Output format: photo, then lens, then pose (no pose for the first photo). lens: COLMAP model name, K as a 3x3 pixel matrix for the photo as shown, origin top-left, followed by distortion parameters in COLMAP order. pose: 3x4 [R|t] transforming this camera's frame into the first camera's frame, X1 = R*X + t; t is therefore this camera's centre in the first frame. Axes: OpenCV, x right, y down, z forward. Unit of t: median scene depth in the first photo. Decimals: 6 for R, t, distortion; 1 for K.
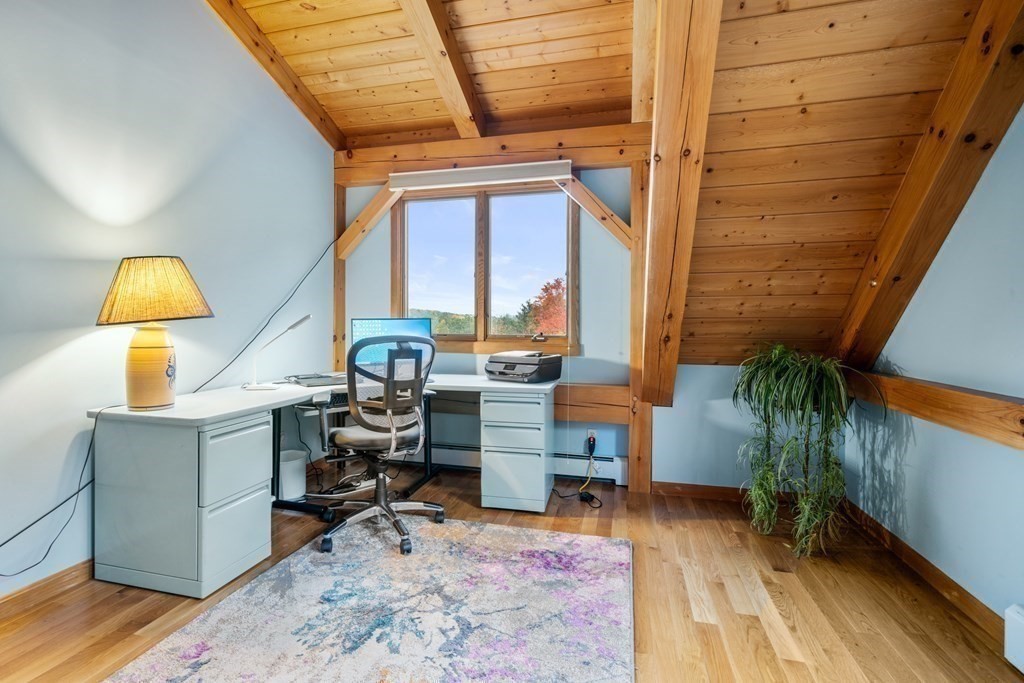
lens RADIAL K [[477.6, 0, 509.5], [0, 477.6, 332.5], [0, 0, 1]] dist [-0.007524, 0.002456]
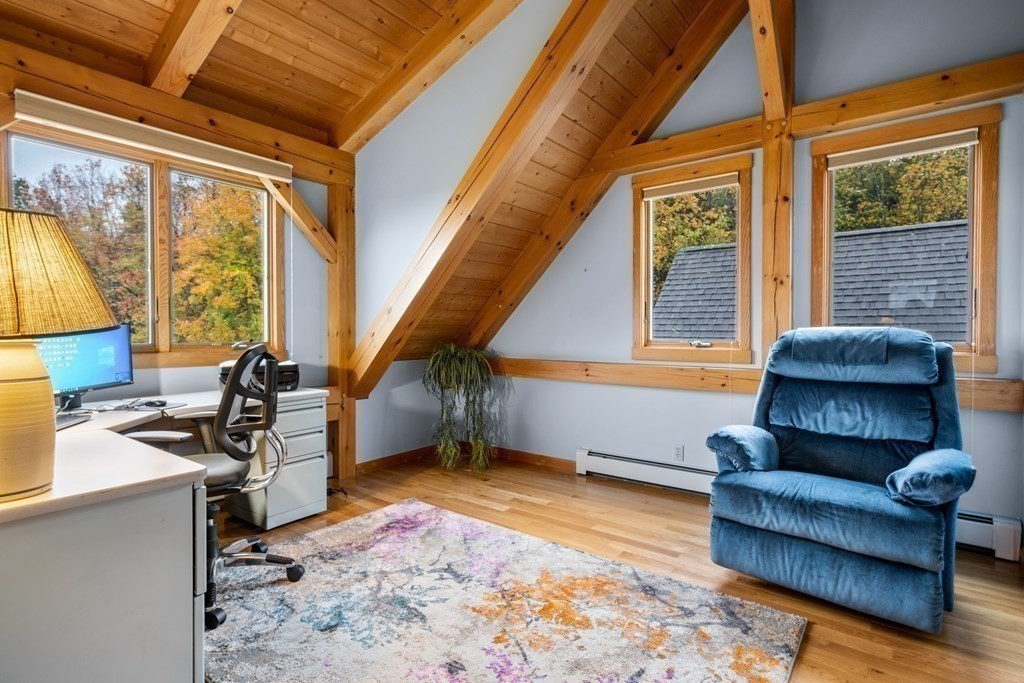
lens RADIAL K [[506.3, 0, 513.6], [0, 506.3, 338.1], [0, 0, 1]] dist [0.002257, 0.000203]
pose [[0.384768, -0.020606, 0.922783, -0.907874], [0.015961, 0.999750, 0.015670, -0.012677], [-0.922875, 0.008699, 0.385000, 0.221708]]
